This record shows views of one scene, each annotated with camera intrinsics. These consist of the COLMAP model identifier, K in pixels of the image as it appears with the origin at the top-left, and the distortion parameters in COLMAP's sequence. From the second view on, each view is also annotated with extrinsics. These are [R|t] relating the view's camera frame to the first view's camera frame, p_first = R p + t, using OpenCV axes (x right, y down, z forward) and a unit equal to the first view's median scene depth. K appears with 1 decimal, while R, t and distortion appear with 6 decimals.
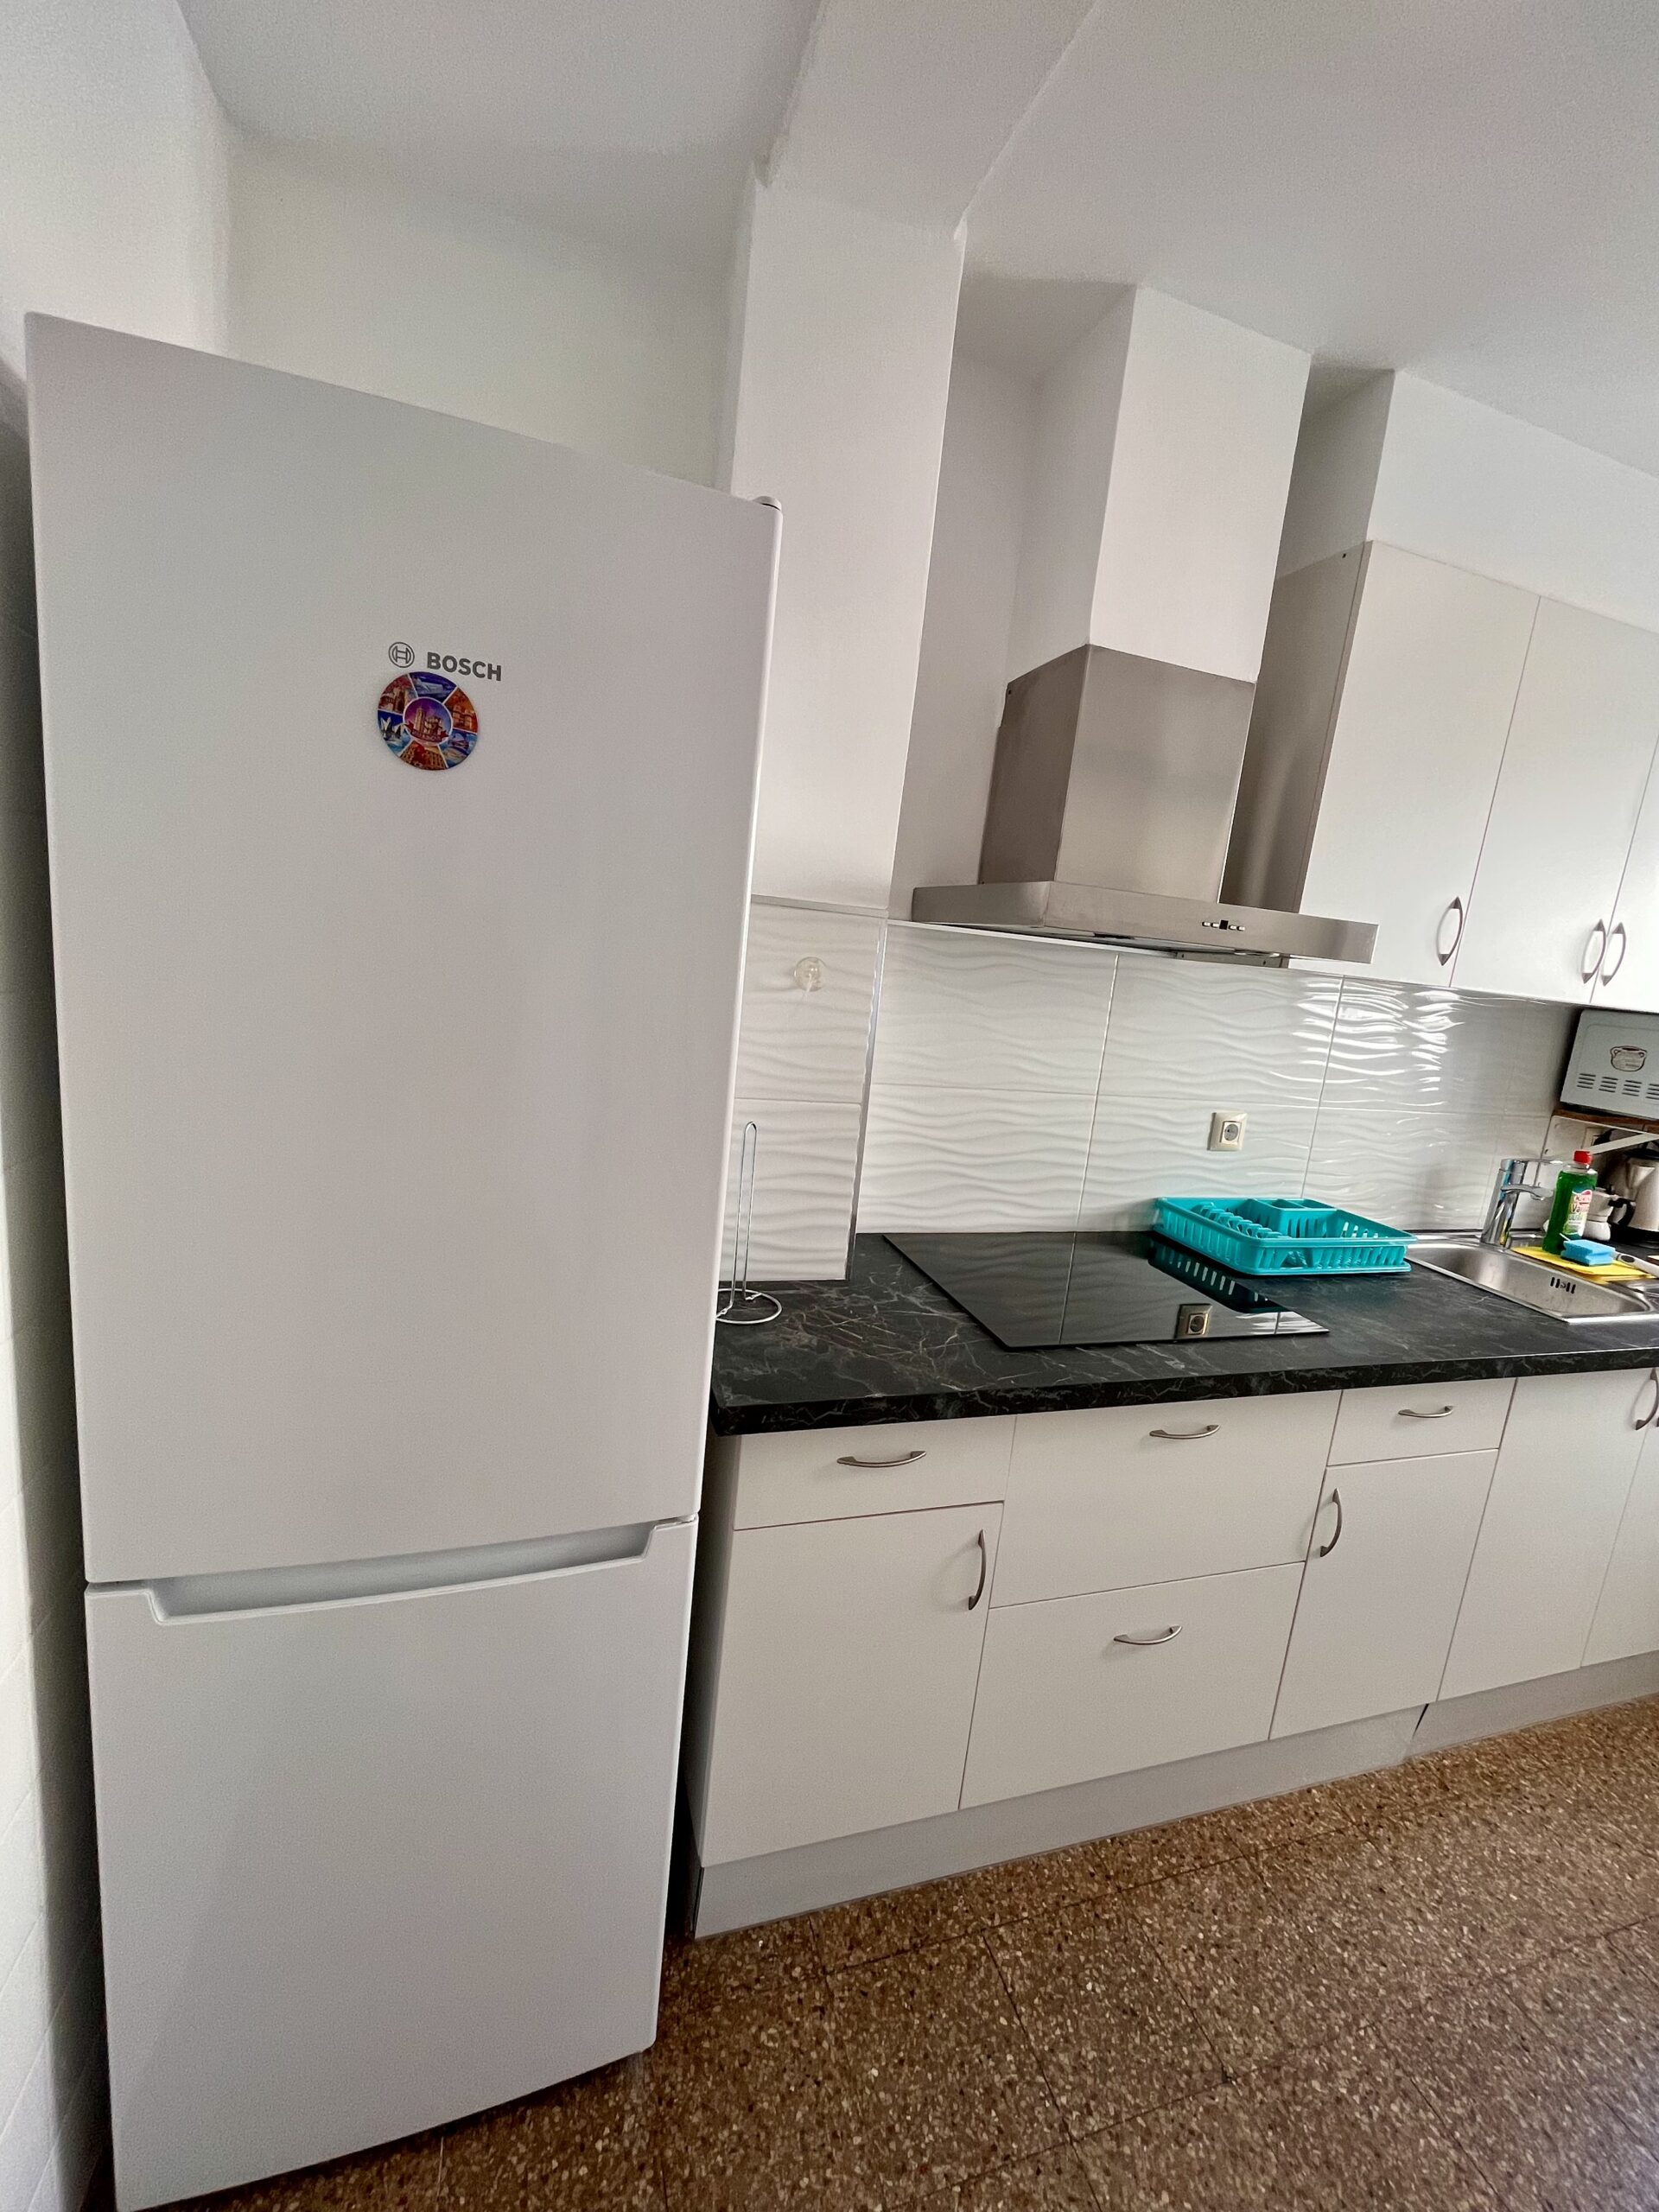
lens RADIAL K [[899.5, 0, 832.6], [0, 899.5, 1106.8], [0, 0, 1]] dist [-0.002691, 0.000125]
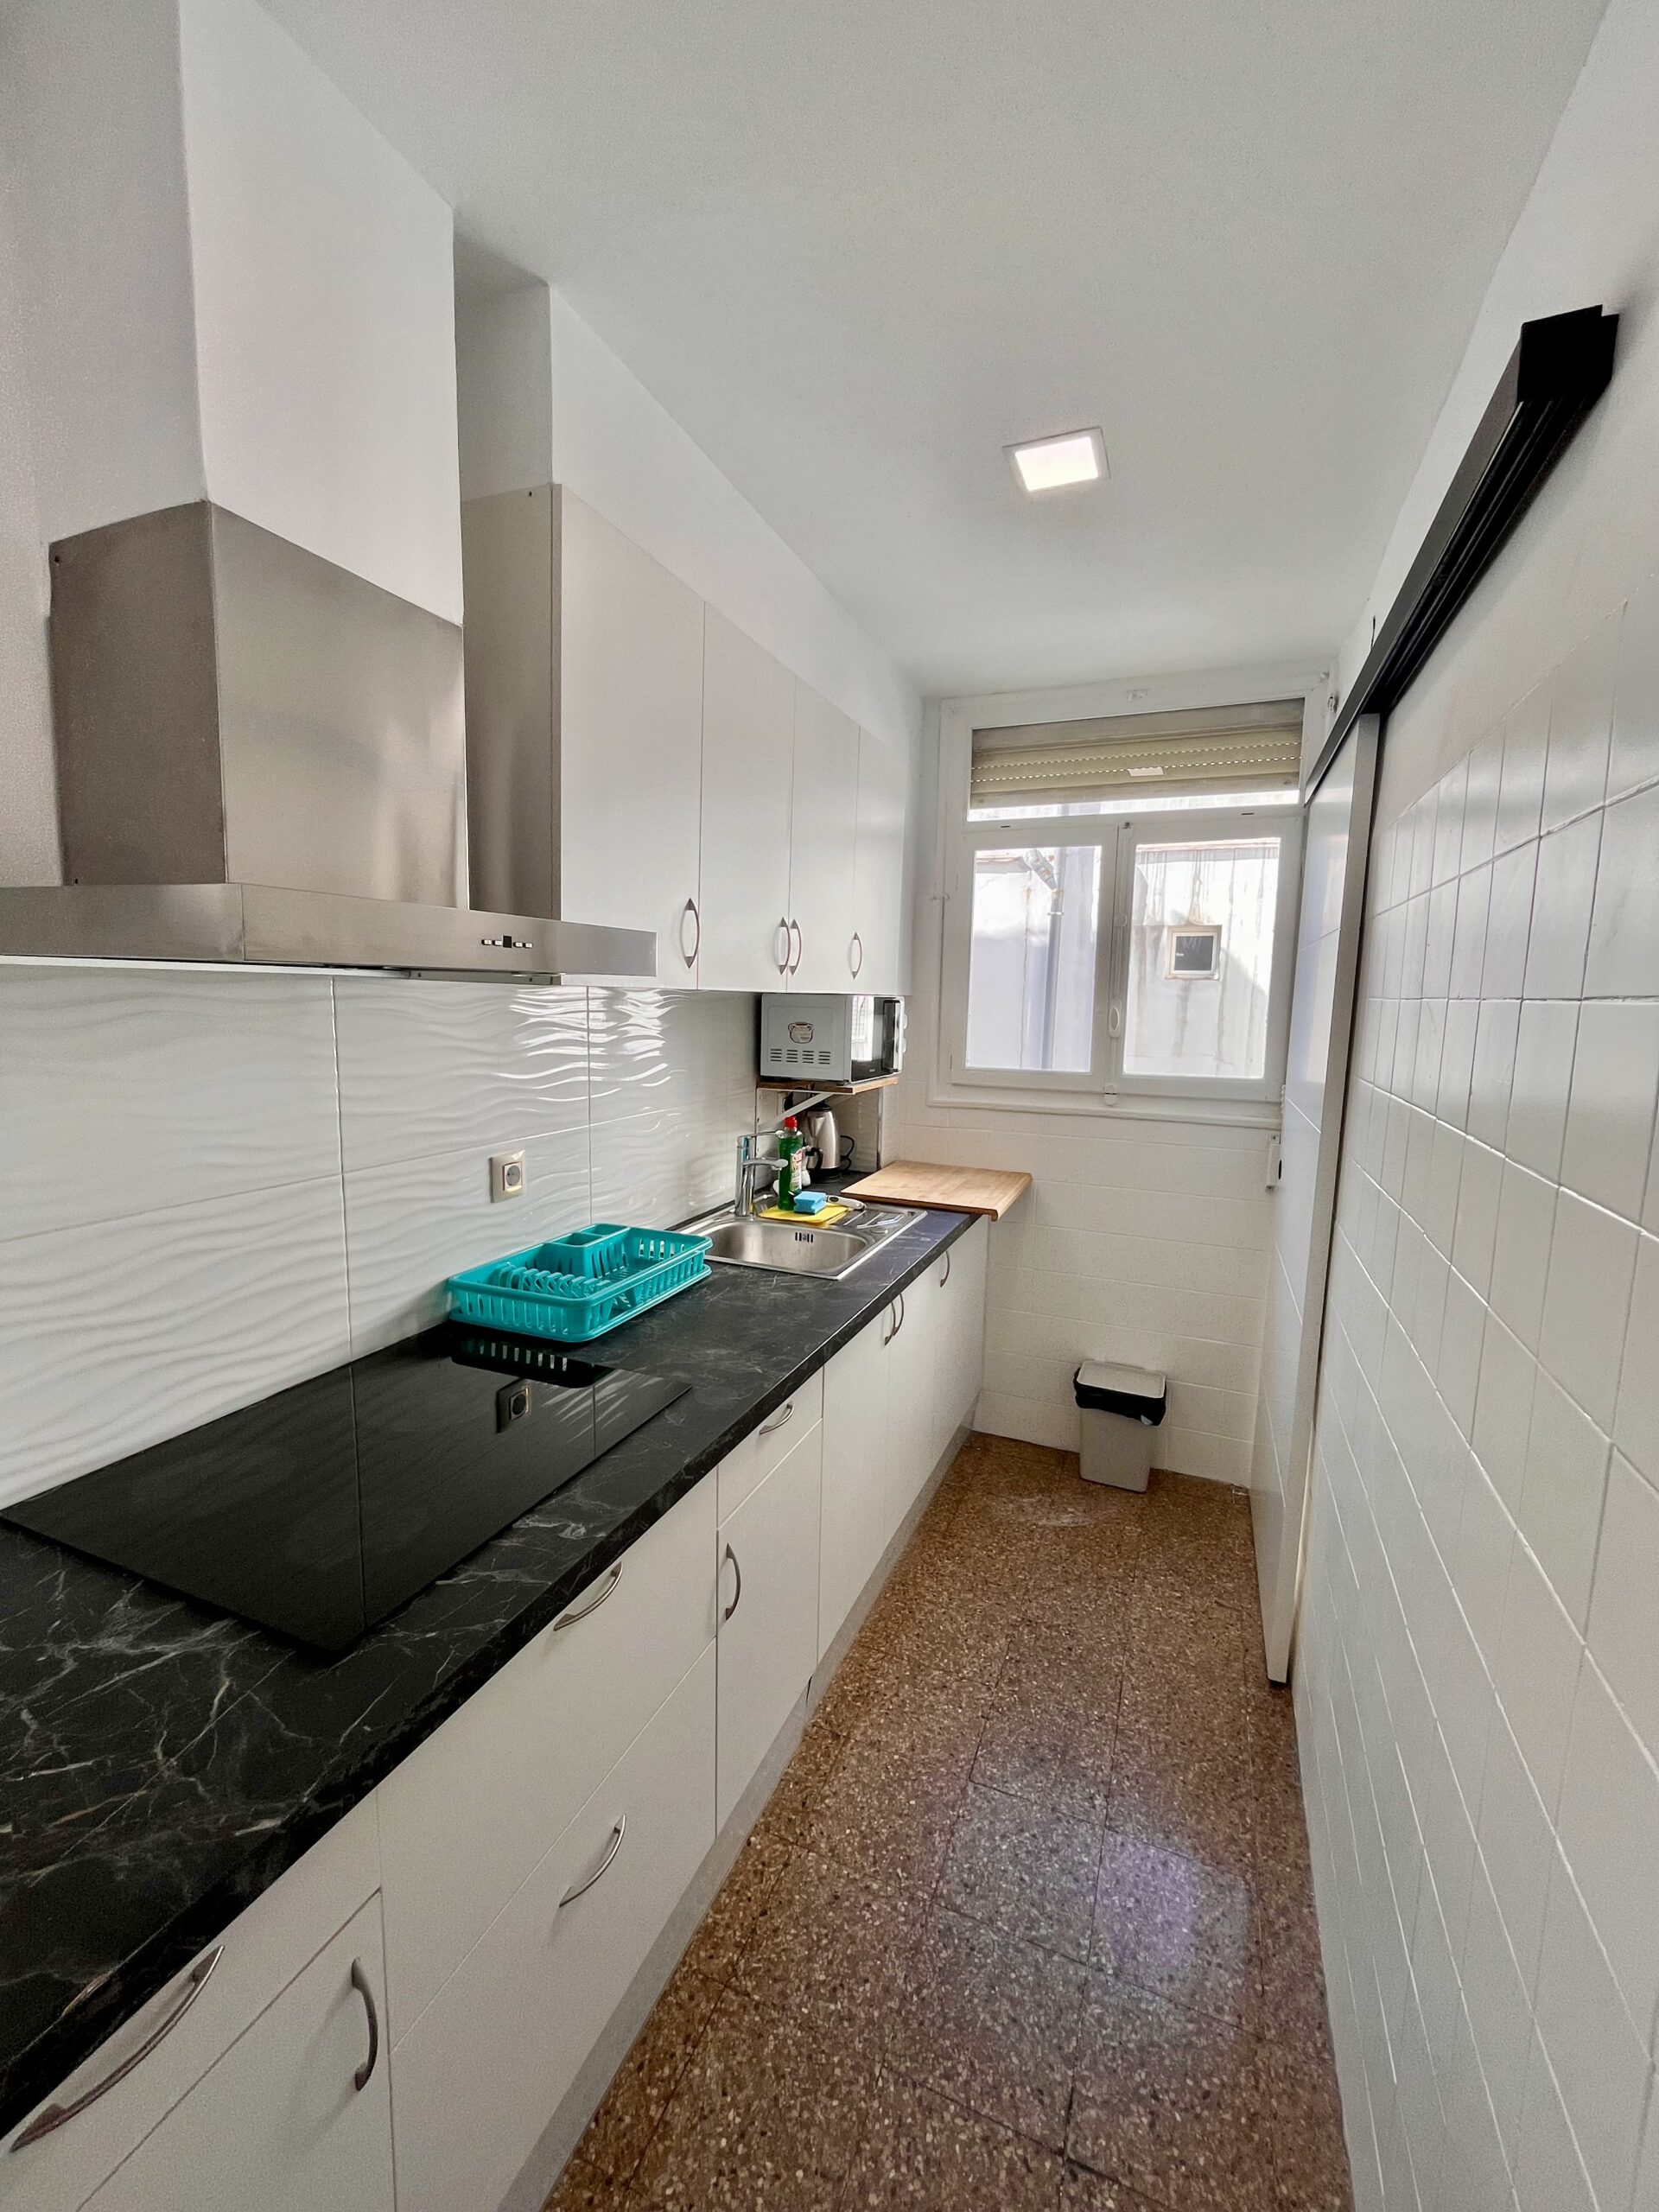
lens RADIAL K [[899.5, 0, 832.6], [0, 899.5, 1106.8], [0, 0, 1]] dist [-0.002691, 0.000125]
pose [[0.644756, -0.179146, 0.743099, 0.024119], [0.173149, 0.981108, 0.086291, -0.074049], [-0.744520, 0.073031, 0.663594, 0.269620]]
